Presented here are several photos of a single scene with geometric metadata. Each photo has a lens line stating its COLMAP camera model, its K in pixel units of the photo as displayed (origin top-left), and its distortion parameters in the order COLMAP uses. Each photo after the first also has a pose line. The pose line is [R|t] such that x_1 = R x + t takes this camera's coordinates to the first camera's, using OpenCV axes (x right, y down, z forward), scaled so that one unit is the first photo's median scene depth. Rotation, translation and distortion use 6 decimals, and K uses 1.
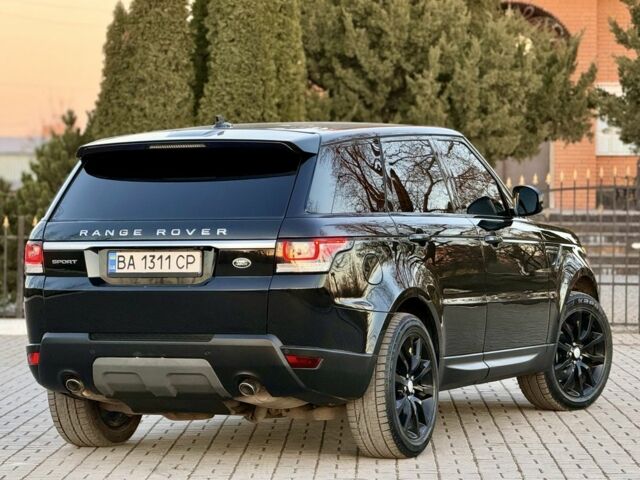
lens RADIAL K [[2410.7, 0, 320.0], [0, 2410.7, 240.0], [0, 0, 1]] dist [0.162809, 3.097527]
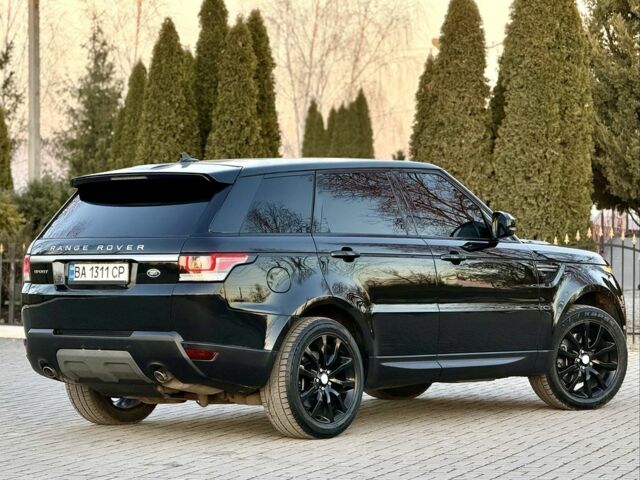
lens RADIAL K [[2263.8, 0, 320.0], [0, 2263.8, 240.0], [0, 0, 1]] dist [0.214922, 0.857646]
pose [[0.955886, 0.003150, -0.293720, 0.364644], [-0.007587, 0.999874, -0.013969, 0.007819], [0.293638, 0.015581, 0.955790, -0.068962]]
